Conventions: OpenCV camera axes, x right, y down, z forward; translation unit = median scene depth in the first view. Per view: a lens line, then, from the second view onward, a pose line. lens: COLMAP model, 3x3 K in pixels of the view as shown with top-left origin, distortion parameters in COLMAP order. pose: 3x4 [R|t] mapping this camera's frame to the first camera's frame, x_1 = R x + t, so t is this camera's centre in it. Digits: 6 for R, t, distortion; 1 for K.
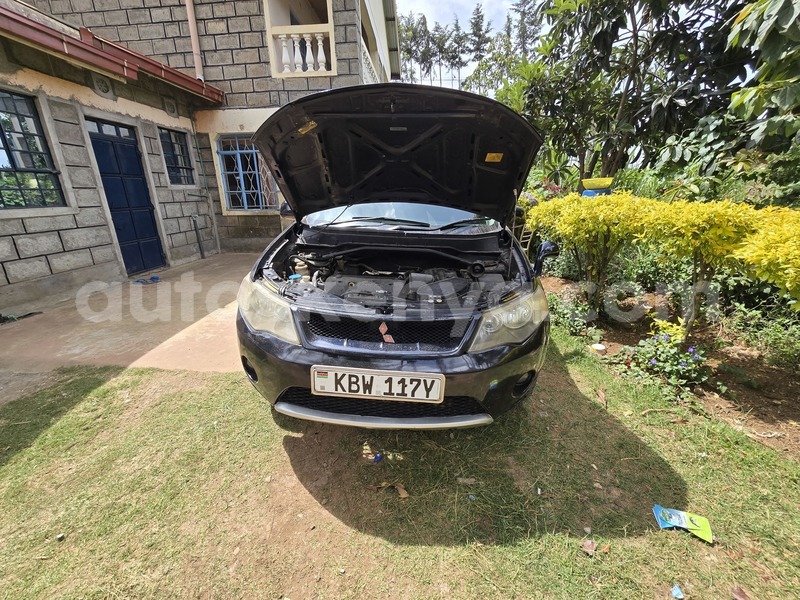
lens RADIAL K [[323.8, 0, 399.1], [0, 323.8, 295.9], [0, 0, 1]] dist [-0.001136, 0.001362]
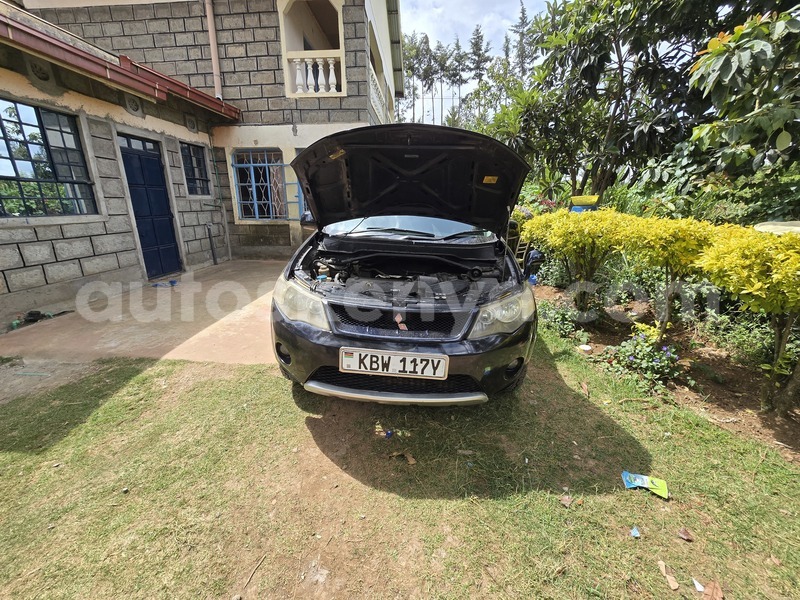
lens RADIAL K [[323.8, 0, 399.1], [0, 323.8, 295.9], [0, 0, 1]] dist [-0.001136, 0.001362]
pose [[0.999907, 0.013318, 0.002819, -0.030317], [-0.013221, 0.999394, -0.032194, 0.032656], [-0.003246, 0.032153, 0.999478, -0.135105]]
